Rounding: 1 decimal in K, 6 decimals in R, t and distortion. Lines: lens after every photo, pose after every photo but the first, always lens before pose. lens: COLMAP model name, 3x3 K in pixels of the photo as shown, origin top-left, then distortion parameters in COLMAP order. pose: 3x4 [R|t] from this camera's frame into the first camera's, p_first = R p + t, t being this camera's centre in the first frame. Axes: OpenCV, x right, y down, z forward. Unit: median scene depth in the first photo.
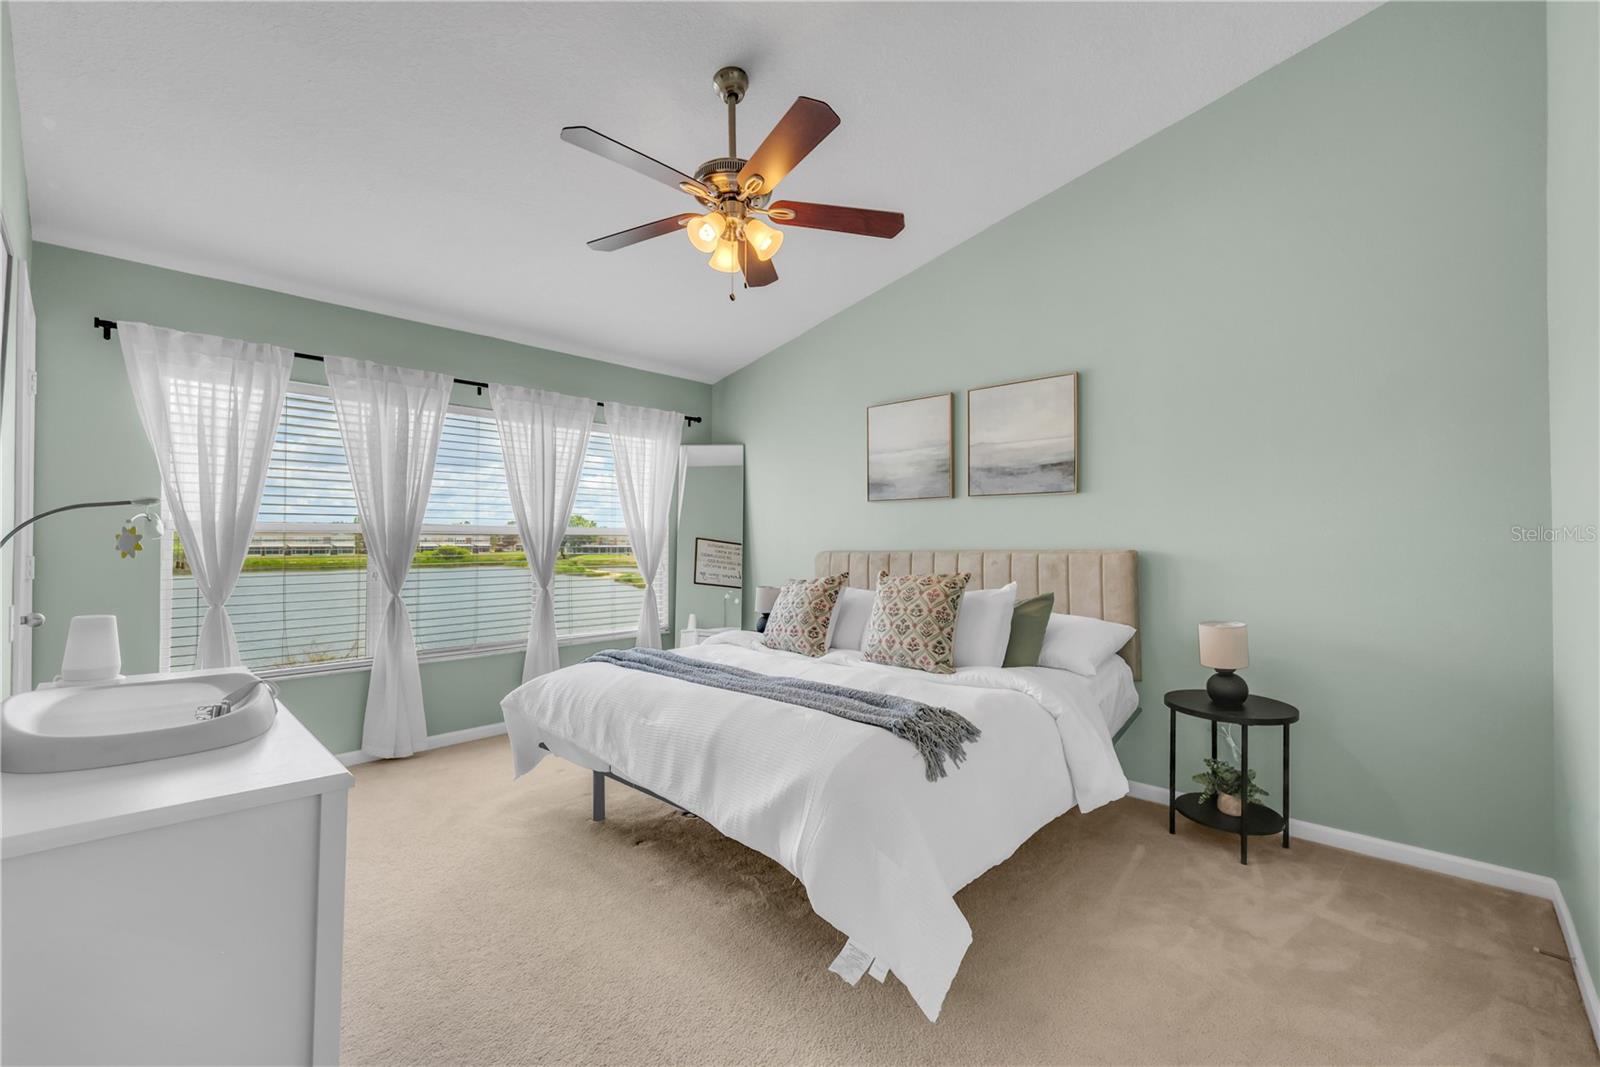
lens RADIAL K [[684.8, 0, 800.0], [0, 684.8, 533.5], [0, 0, 1]] dist [0.000029, 0.000052]
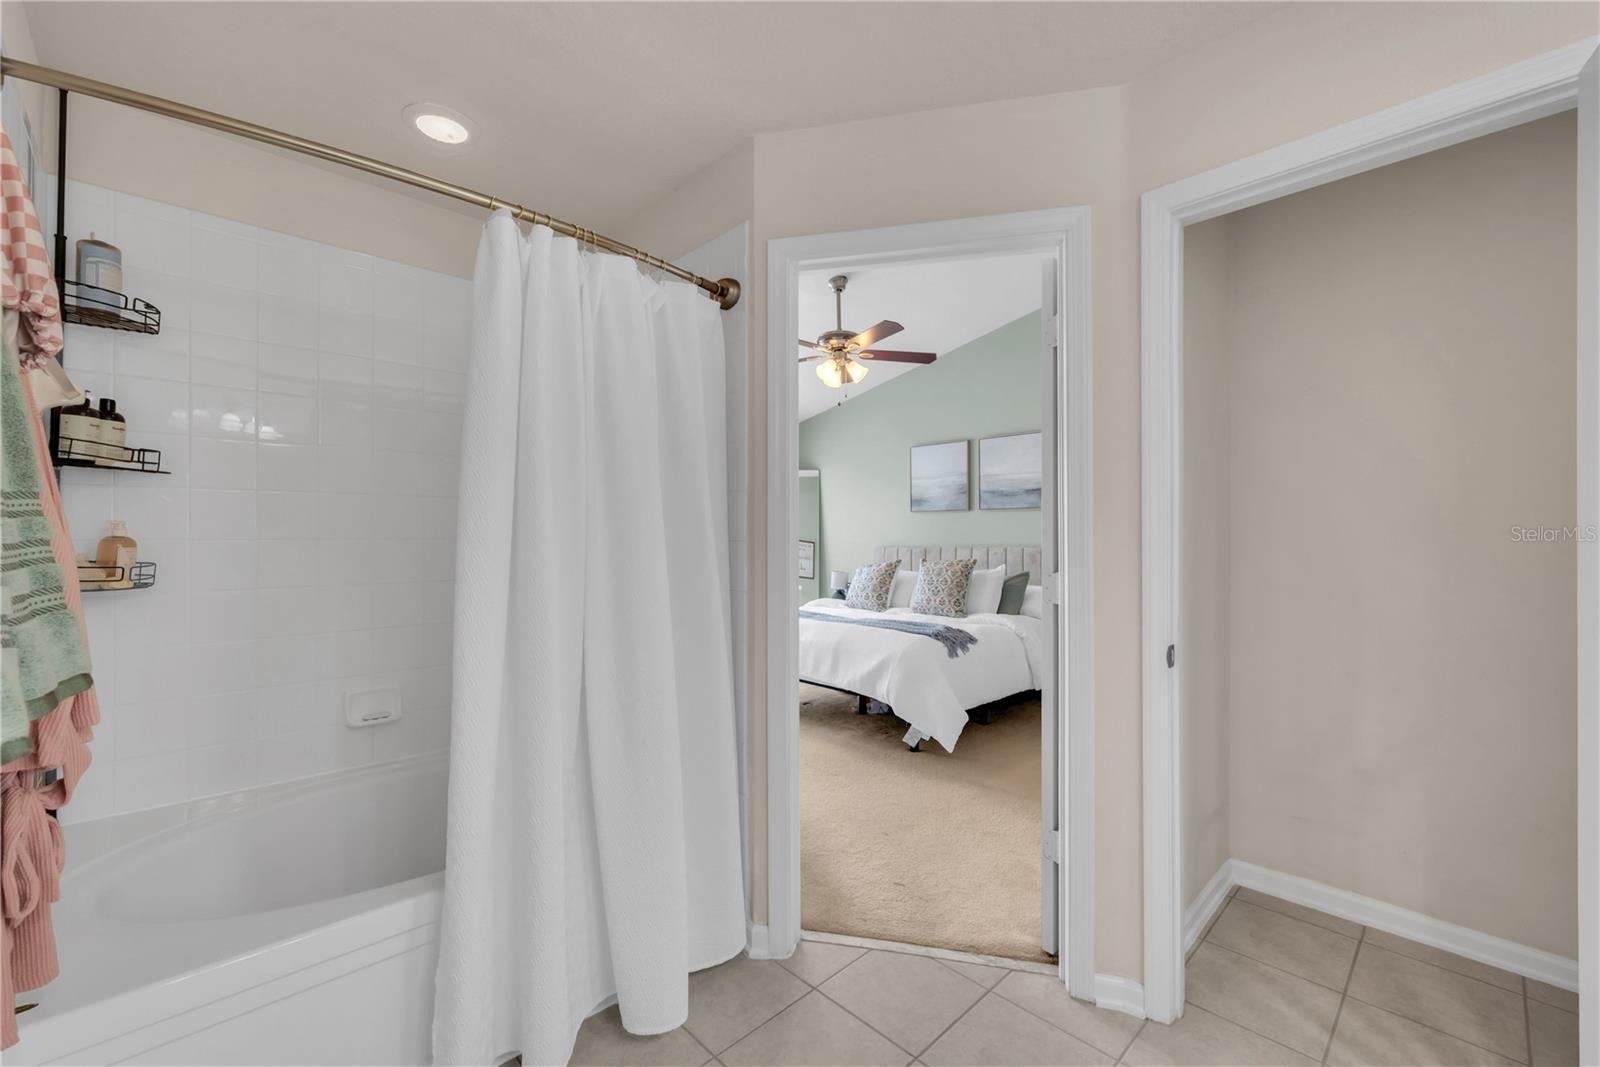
lens RADIAL K [[651.3, 0, 800.0], [0, 651.3, 533.5], [0, 0, 1]] dist [0.000476, 0.000007]
pose [[0.998589, -0.003061, -0.053017, -0.094410], [0.003399, 0.999974, 0.006287, -0.015640], [0.052996, -0.006458, 0.998574, -0.591055]]
